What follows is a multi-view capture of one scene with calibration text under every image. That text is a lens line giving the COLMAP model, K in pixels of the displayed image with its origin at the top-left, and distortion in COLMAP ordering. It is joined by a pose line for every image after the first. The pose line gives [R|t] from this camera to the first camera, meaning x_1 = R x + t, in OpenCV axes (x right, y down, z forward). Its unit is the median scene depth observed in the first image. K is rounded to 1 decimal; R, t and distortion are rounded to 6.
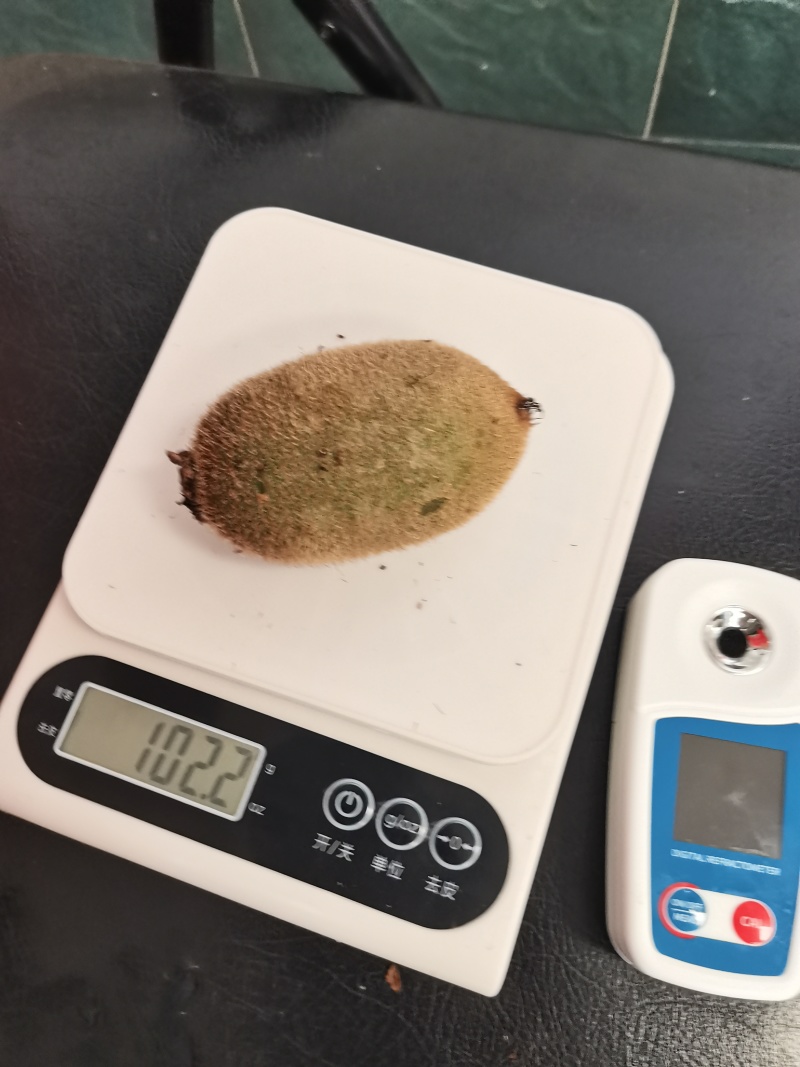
lens RADIAL K [[856.6, 0, 400.0], [0, 856.6, 533.5], [0, 0, 1]] dist [0.002430, -0.003916]
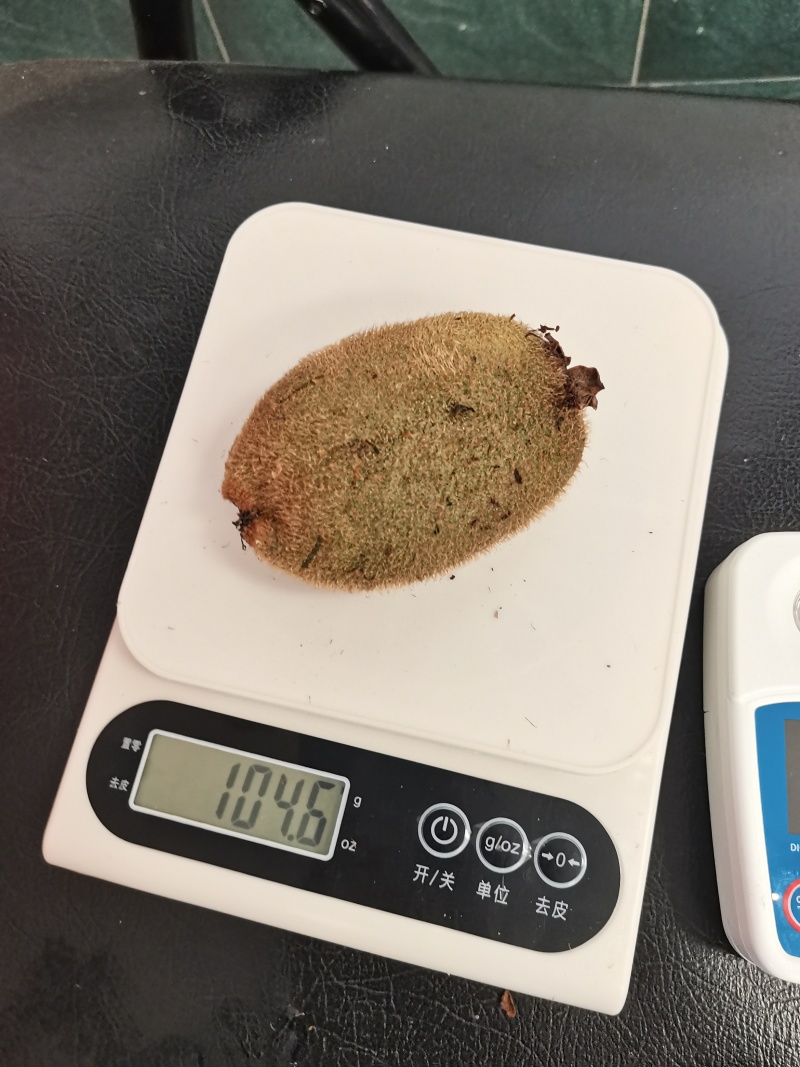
lens RADIAL K [[856.6, 0, 400.0], [0, 856.6, 533.5], [0, 0, 1]] dist [0.002430, -0.003916]
pose [[0.994888, -0.100917, -0.003815, -0.068808], [0.100985, 0.994475, 0.028674, -0.040611], [0.000900, -0.028913, 0.999582, 0.060462]]
